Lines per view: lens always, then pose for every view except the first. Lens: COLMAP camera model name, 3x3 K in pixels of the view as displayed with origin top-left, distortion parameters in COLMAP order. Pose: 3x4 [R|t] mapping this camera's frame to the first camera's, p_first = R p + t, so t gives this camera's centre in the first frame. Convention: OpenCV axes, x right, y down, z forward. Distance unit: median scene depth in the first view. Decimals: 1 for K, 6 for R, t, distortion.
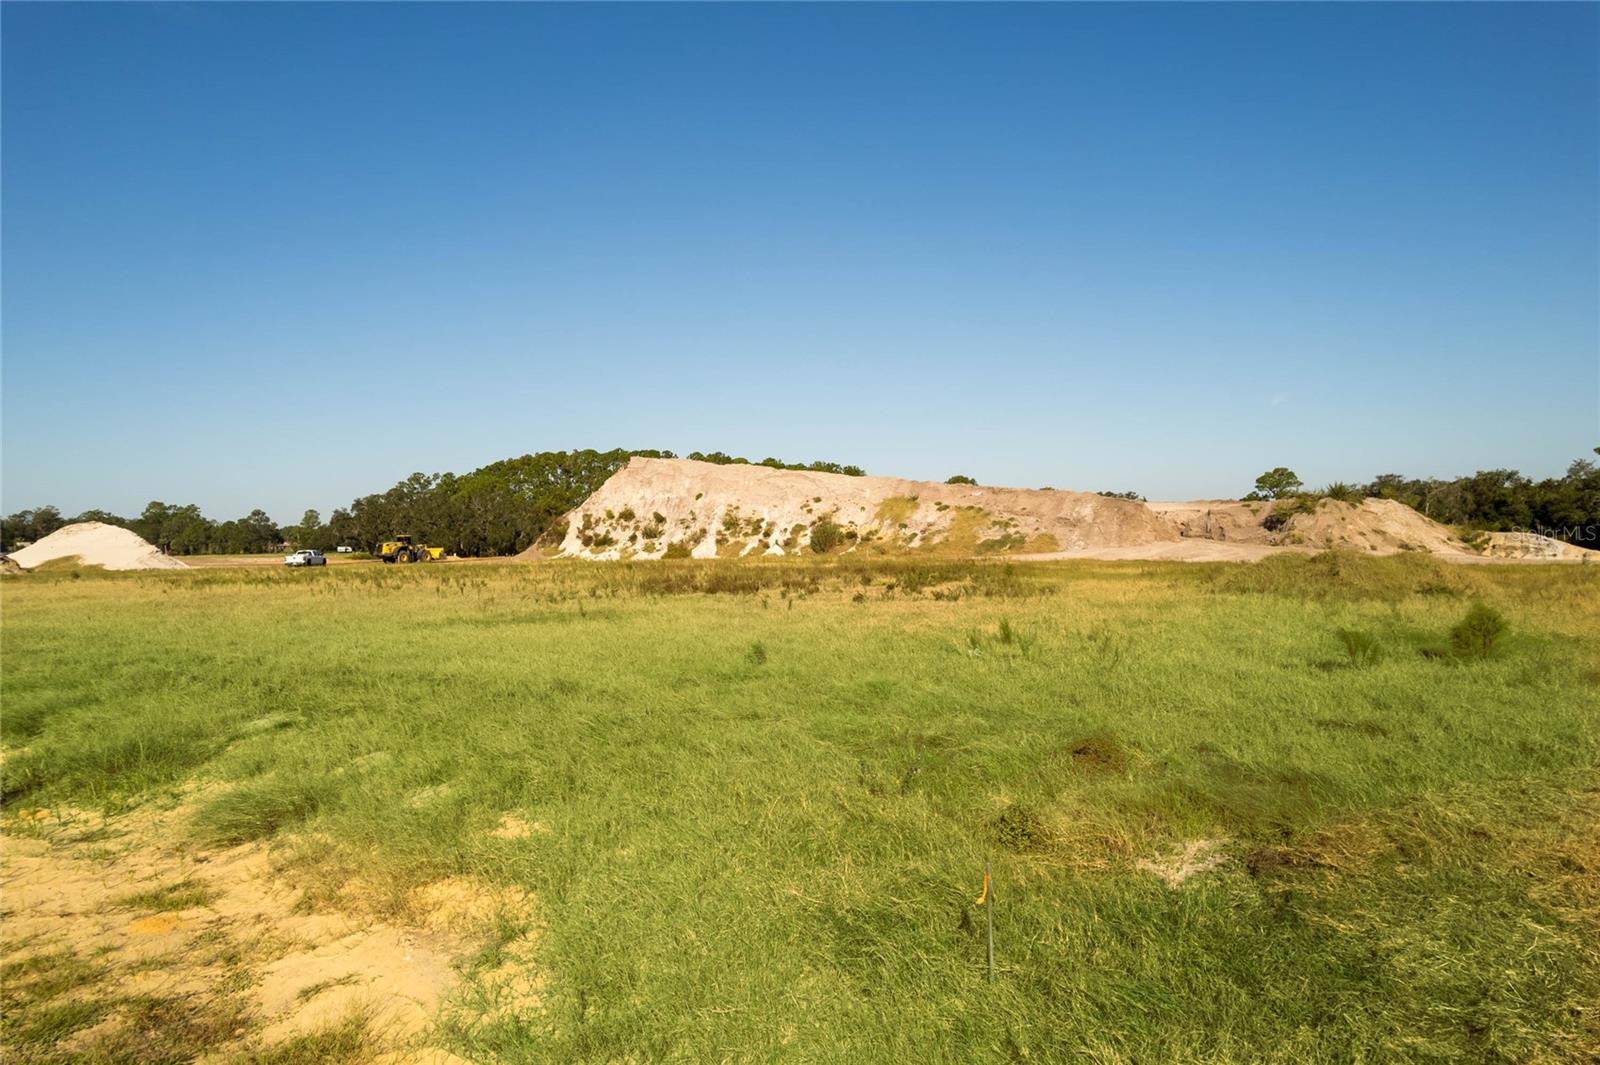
lens RADIAL K [[1021.6, 0, 799.1], [0, 1021.6, 538.6], [0, 0, 1]] dist [-0.070340, 0.058383]
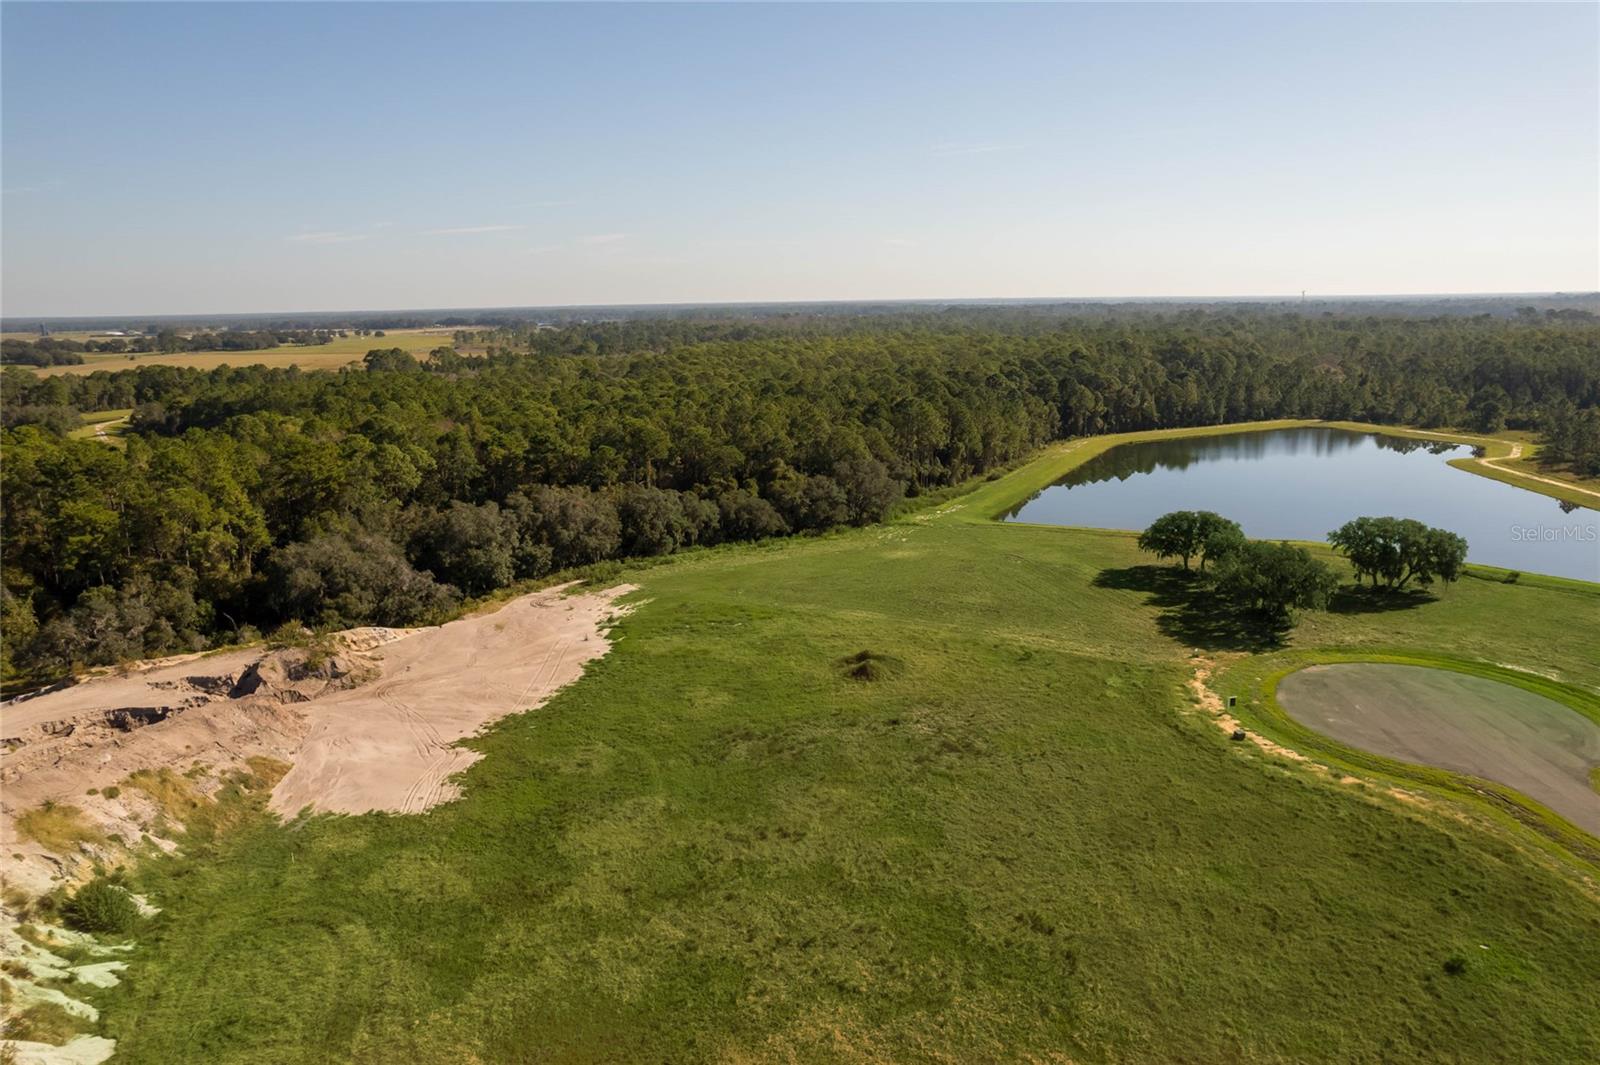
lens RADIAL K [[1021.6, 0, 802.8], [0, 1021.6, 531.2], [0, 0, 1]] dist [-0.070340, 0.058383]
pose [[-0.498425, -0.167382, 0.850621, -0.660704], [0.024301, 0.978101, 0.206707, -0.338523], [-0.866592, 0.123699, -0.483443, 0.872206]]
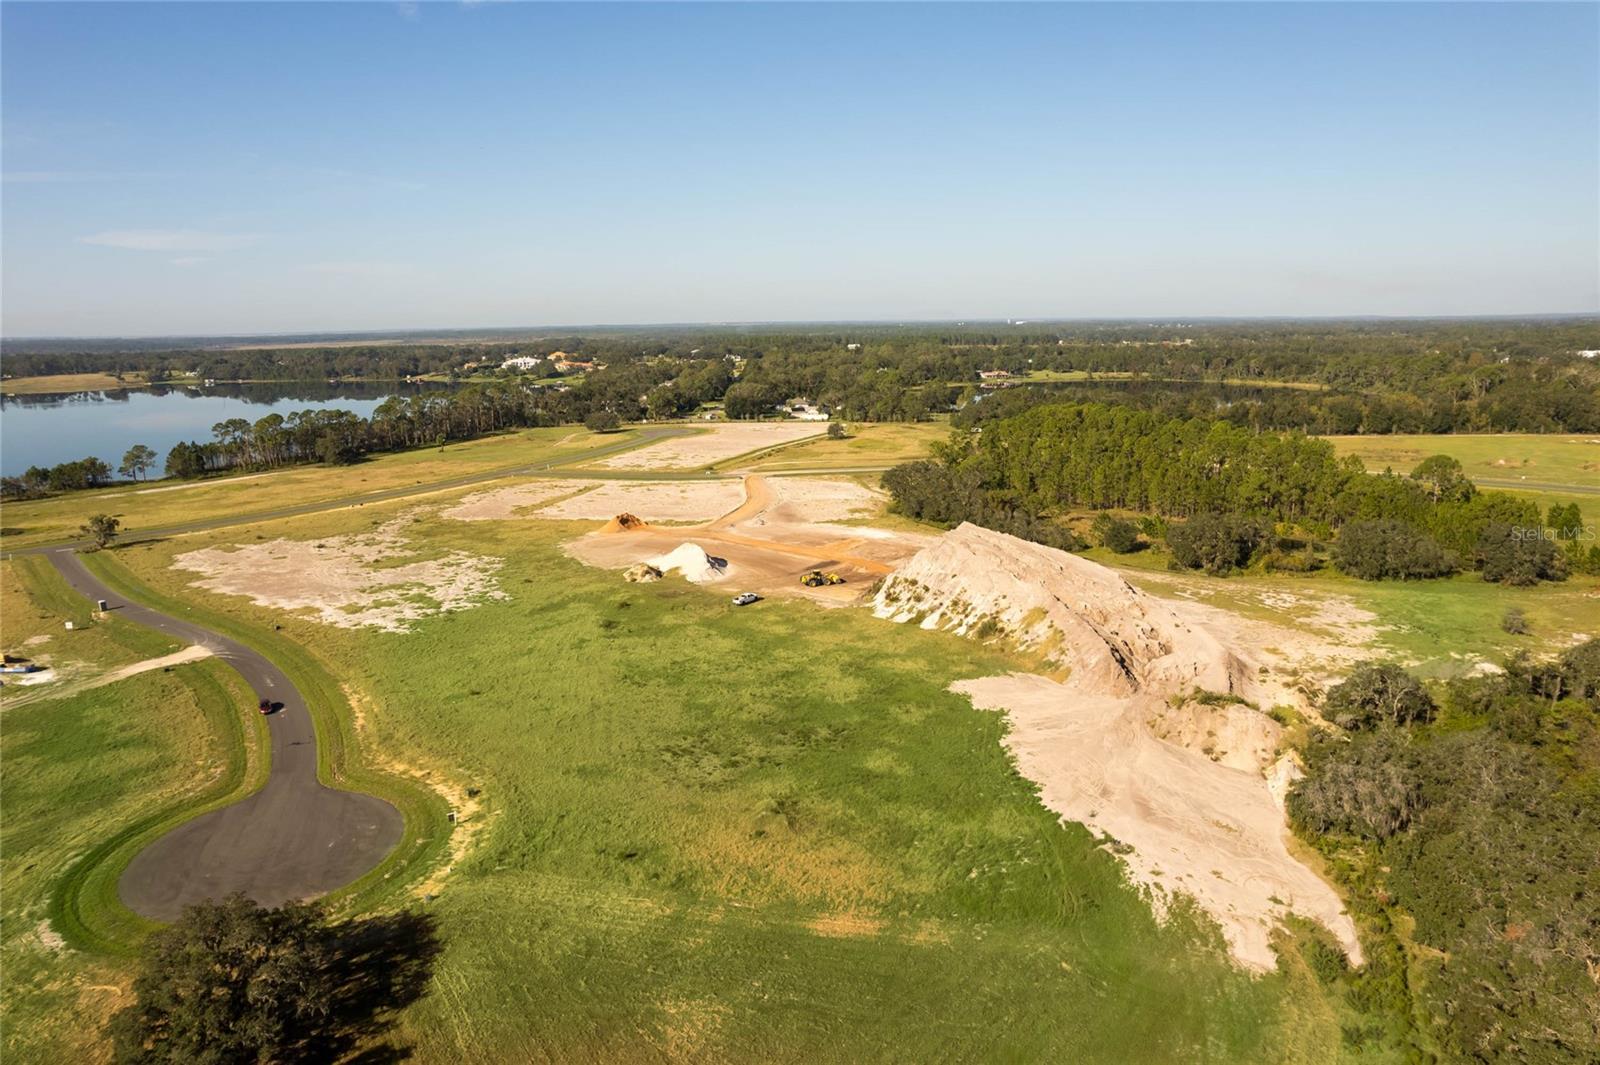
lens RADIAL K [[1021.6, 0, 798.8], [0, 1021.6, 543.5], [0, 0, 1]] dist [-0.070340, 0.058383]
pose [[0.746965, 0.151059, -0.647475, 0.840600], [0.001707, 0.973409, 0.229069, -0.511081], [0.664861, -0.172212, 0.726845, -0.393449]]
